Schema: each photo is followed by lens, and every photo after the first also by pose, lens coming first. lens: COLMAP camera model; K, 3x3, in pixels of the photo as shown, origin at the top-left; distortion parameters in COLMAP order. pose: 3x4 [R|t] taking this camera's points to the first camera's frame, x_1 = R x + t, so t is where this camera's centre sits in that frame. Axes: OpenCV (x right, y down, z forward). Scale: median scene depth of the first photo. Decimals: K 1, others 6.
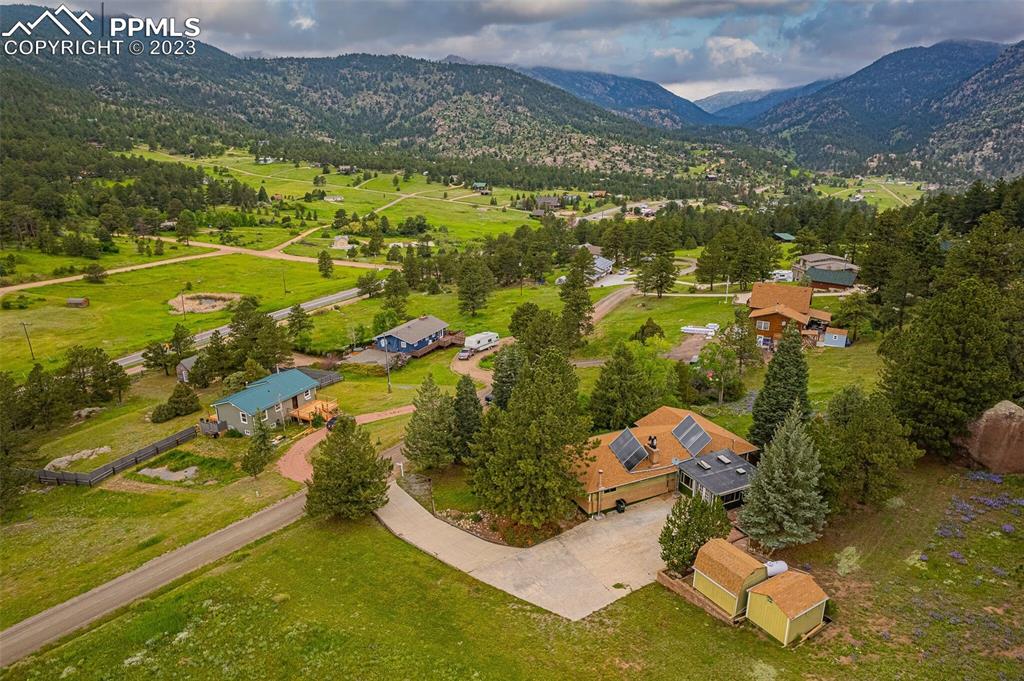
lens RADIAL K [[657.0, 0, 517.6], [0, 657.0, 341.9], [0, 0, 1]] dist [-0.021680, 0.009938]
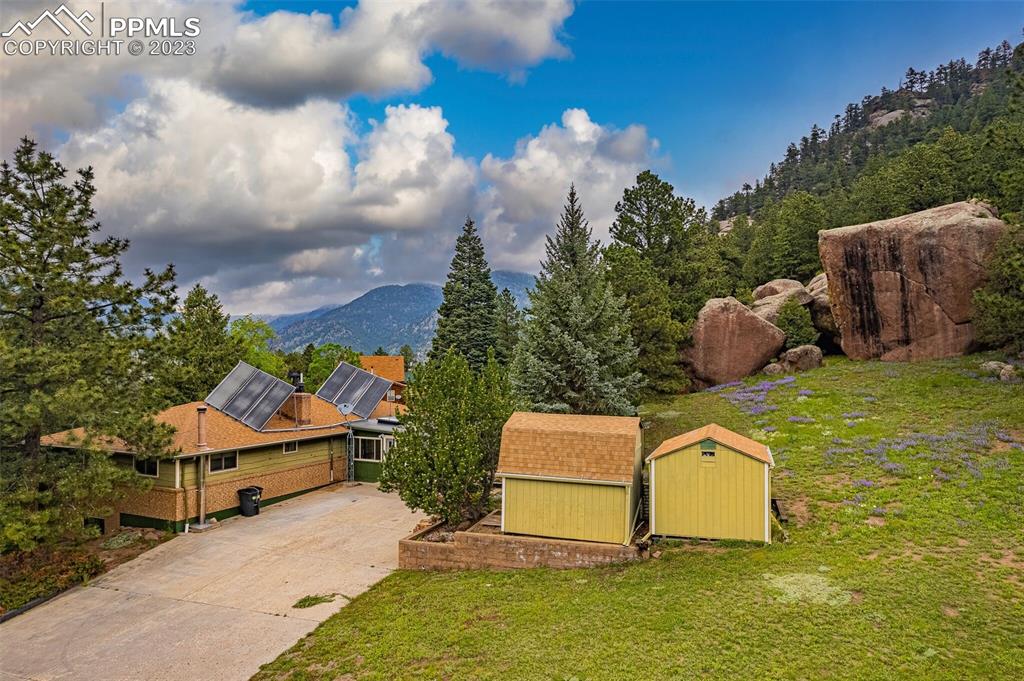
lens RADIAL K [[657.0, 0, 505.8], [0, 657.0, 344.0], [0, 0, 1]] dist [-0.021680, 0.009938]
pose [[0.777717, 0.010383, 0.628528, 0.009718], [0.182775, 0.952931, -0.241900, 0.308314], [-0.601456, 0.303009, 0.739213, 0.560954]]
